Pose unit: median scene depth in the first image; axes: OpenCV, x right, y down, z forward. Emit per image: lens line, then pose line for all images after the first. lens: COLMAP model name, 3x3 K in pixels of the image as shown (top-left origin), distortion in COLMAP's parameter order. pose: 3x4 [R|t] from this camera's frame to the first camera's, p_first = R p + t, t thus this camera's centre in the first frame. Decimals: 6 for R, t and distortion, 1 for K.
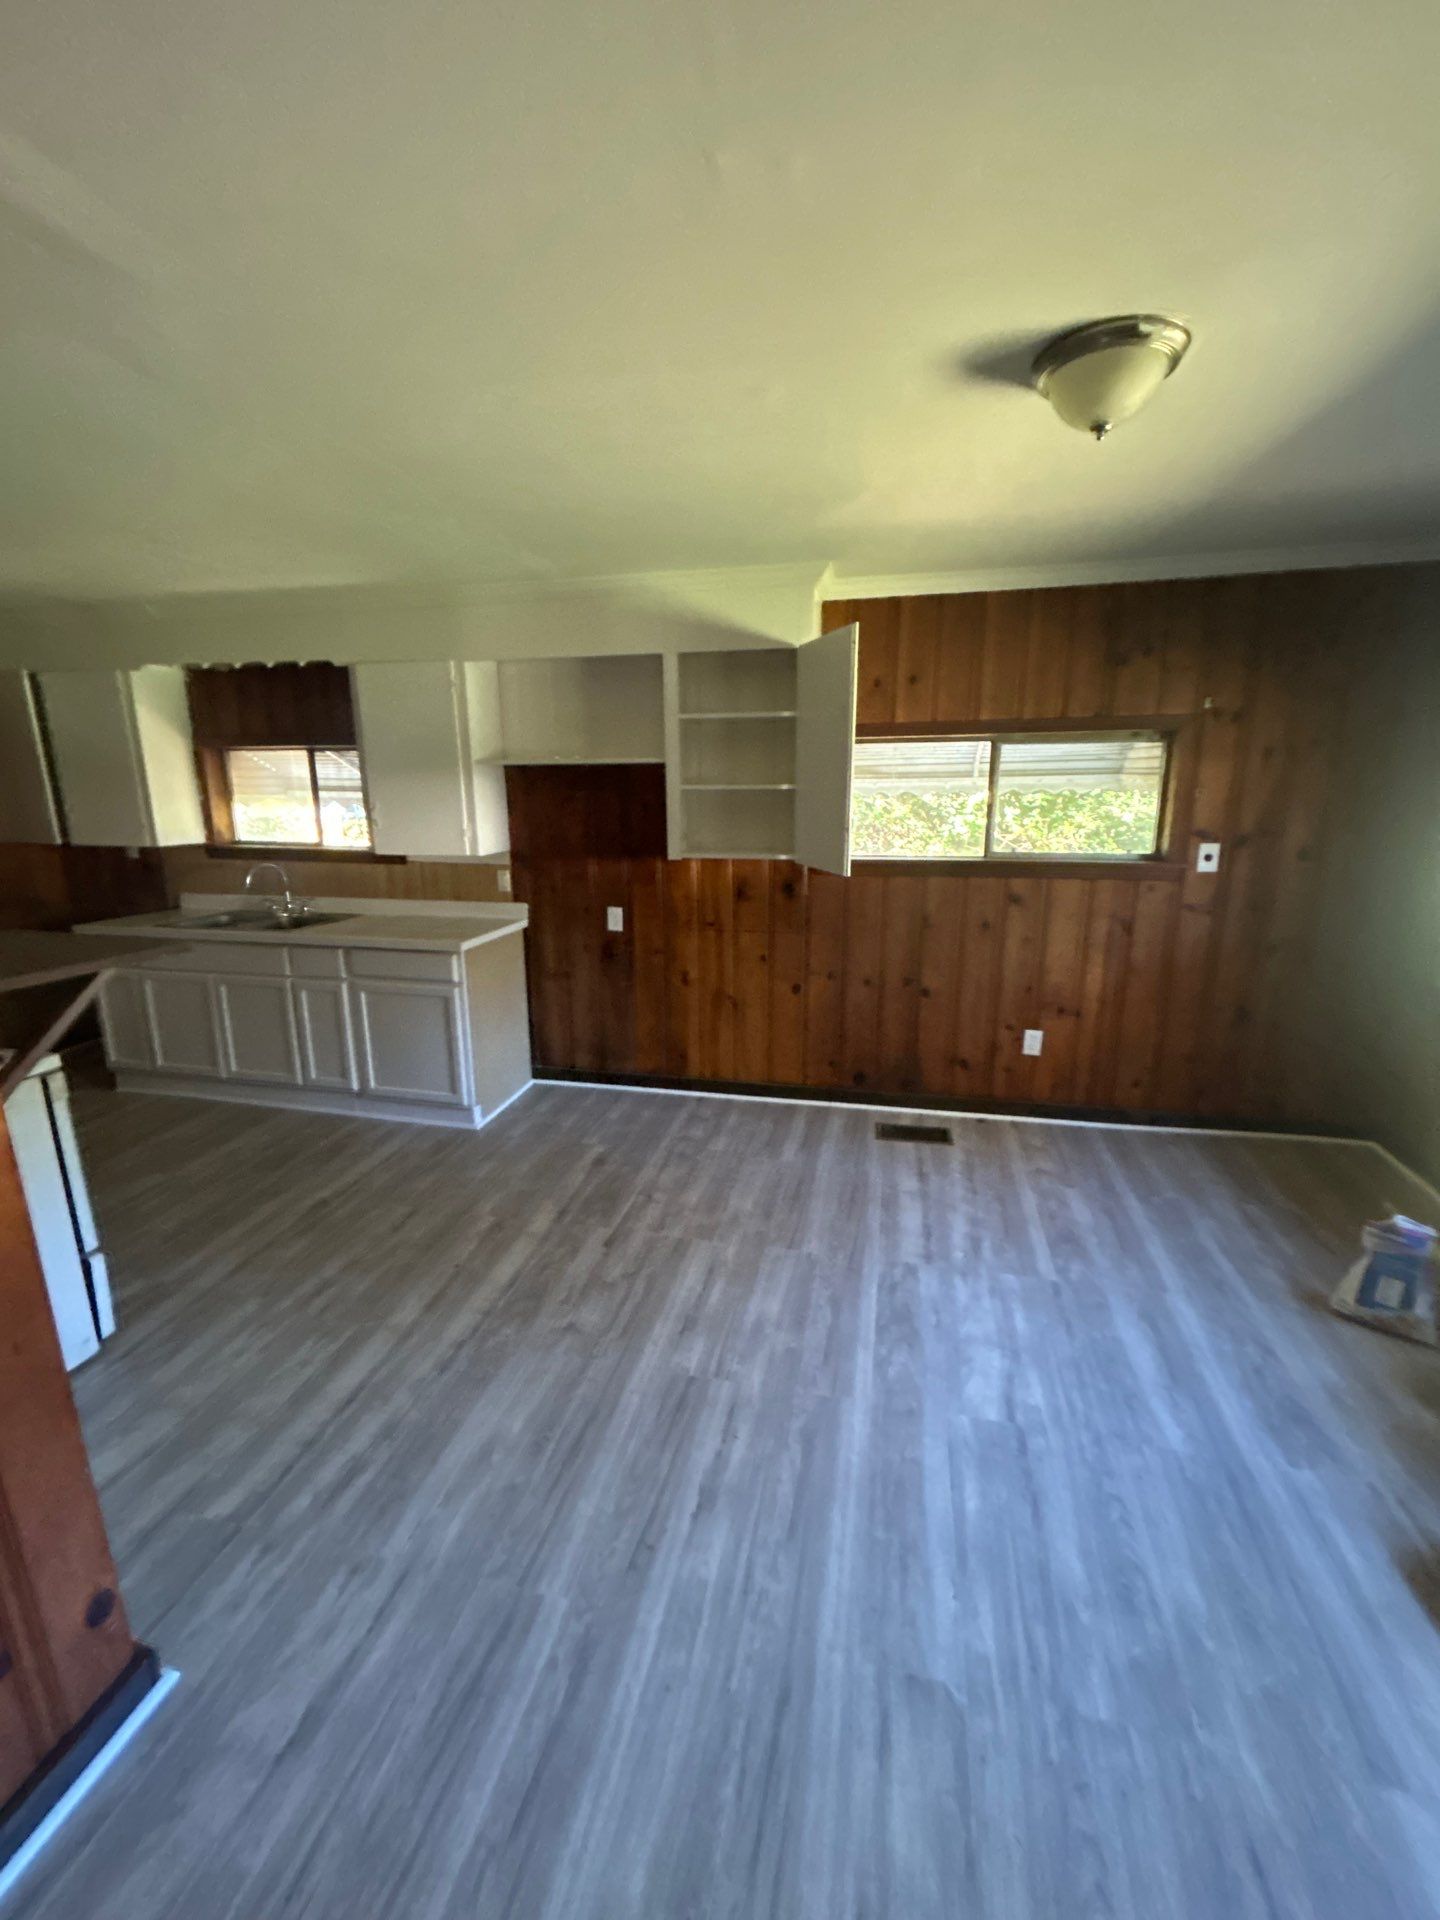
lens RADIAL K [[775.4, 0, 720.0], [0, 775.4, 960.0], [0, 0, 1]] dist [-0.001885, 0.000571]
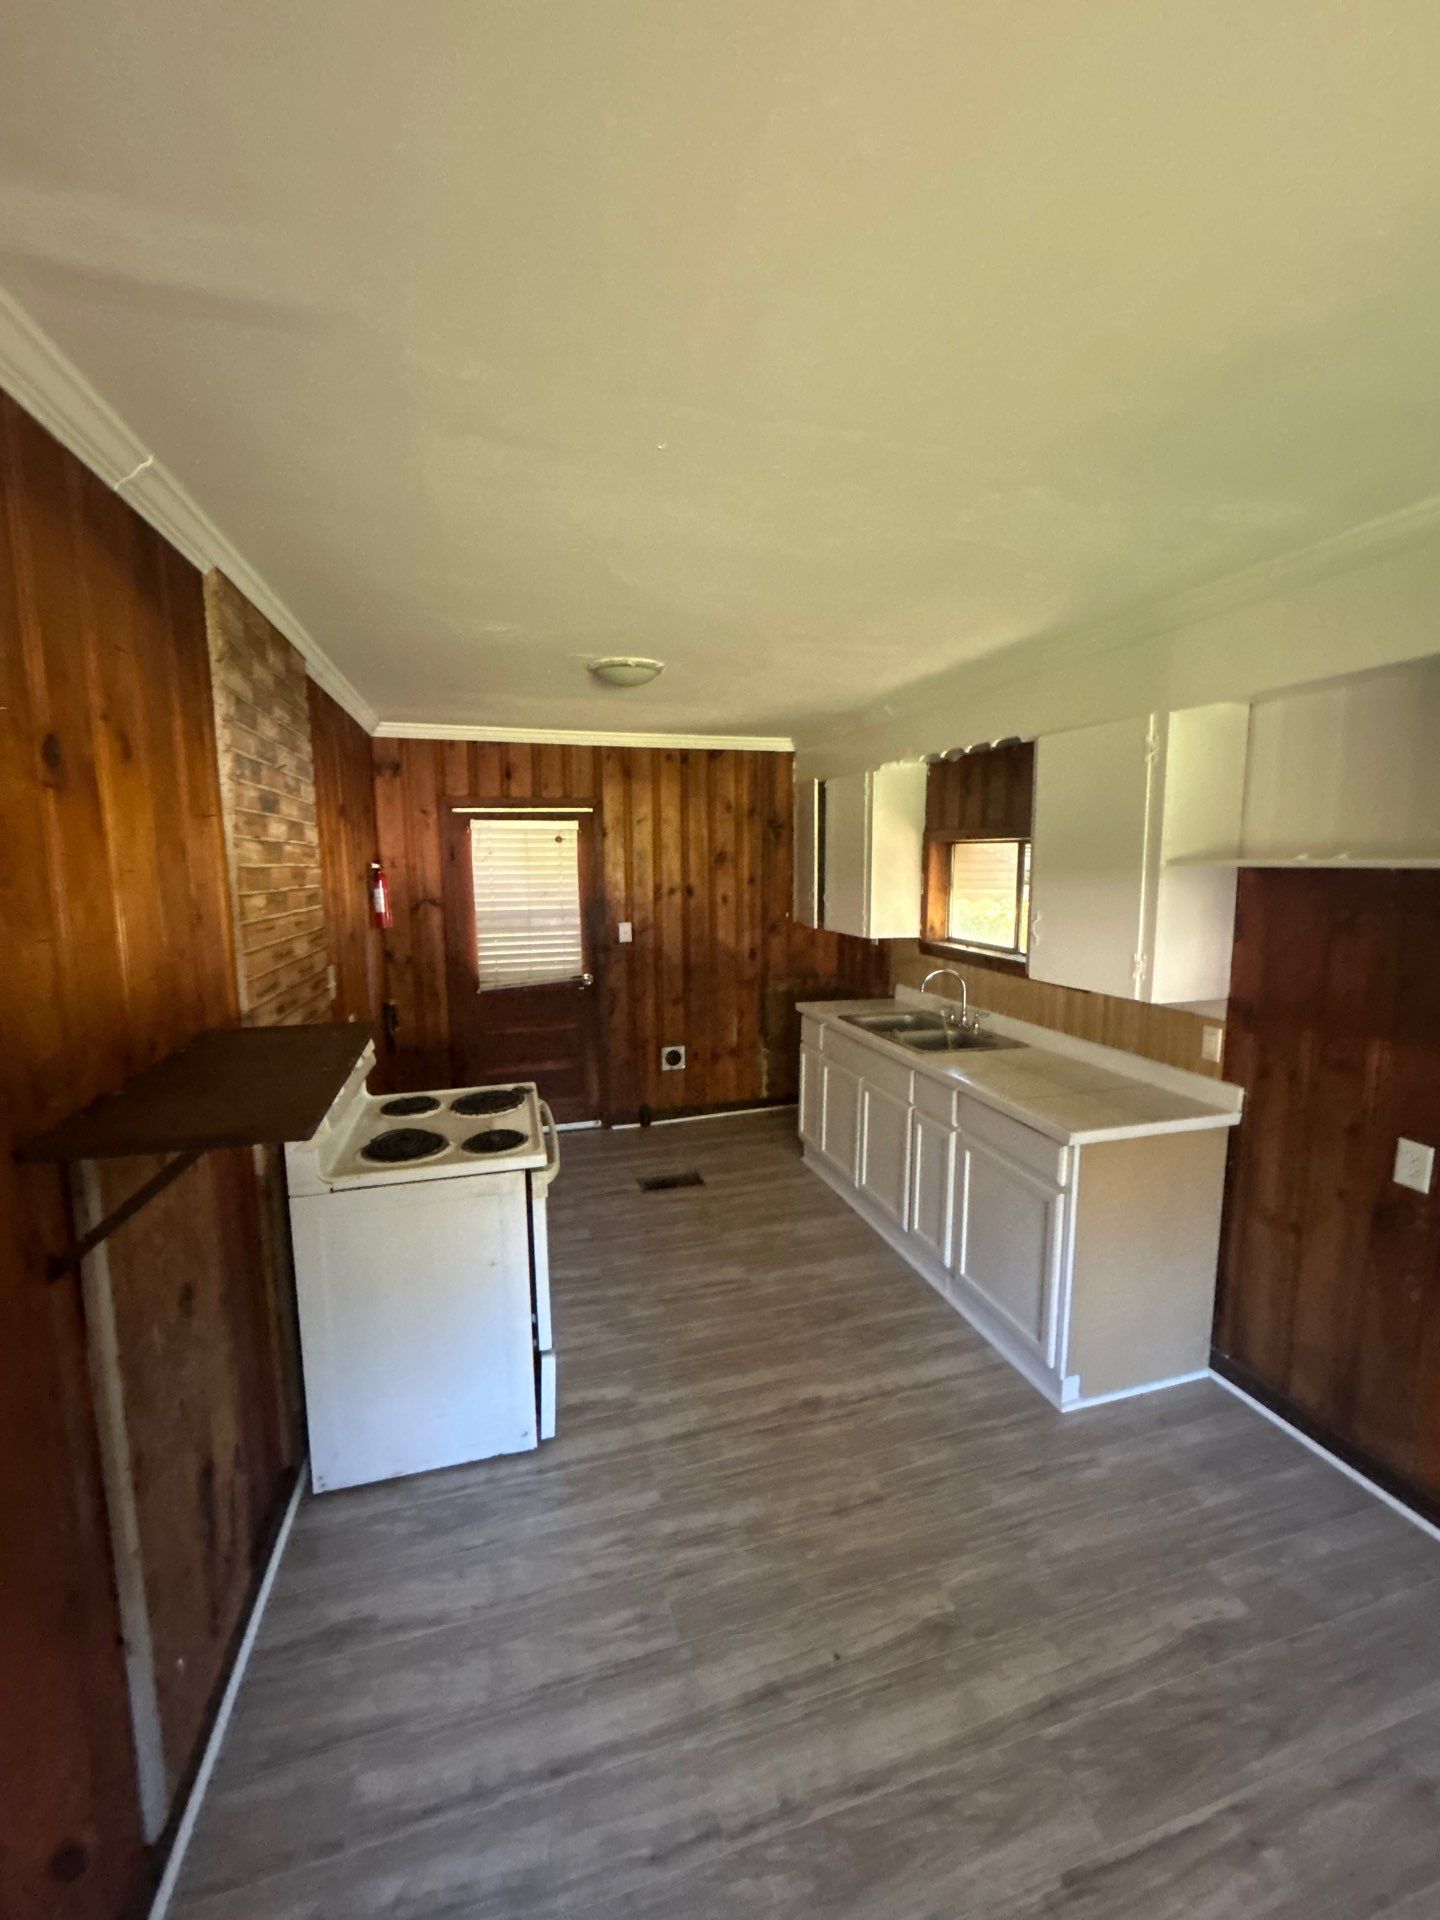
lens RADIAL K [[775.4, 0, 720.0], [0, 775.4, 960.0], [0, 0, 1]] dist [-0.001885, 0.000571]
pose [[0.490489, 0.115963, -0.863697, 0.066201], [-0.197375, 0.980134, 0.019508, -0.109923], [0.848801, 0.160904, 0.503633, 0.357040]]
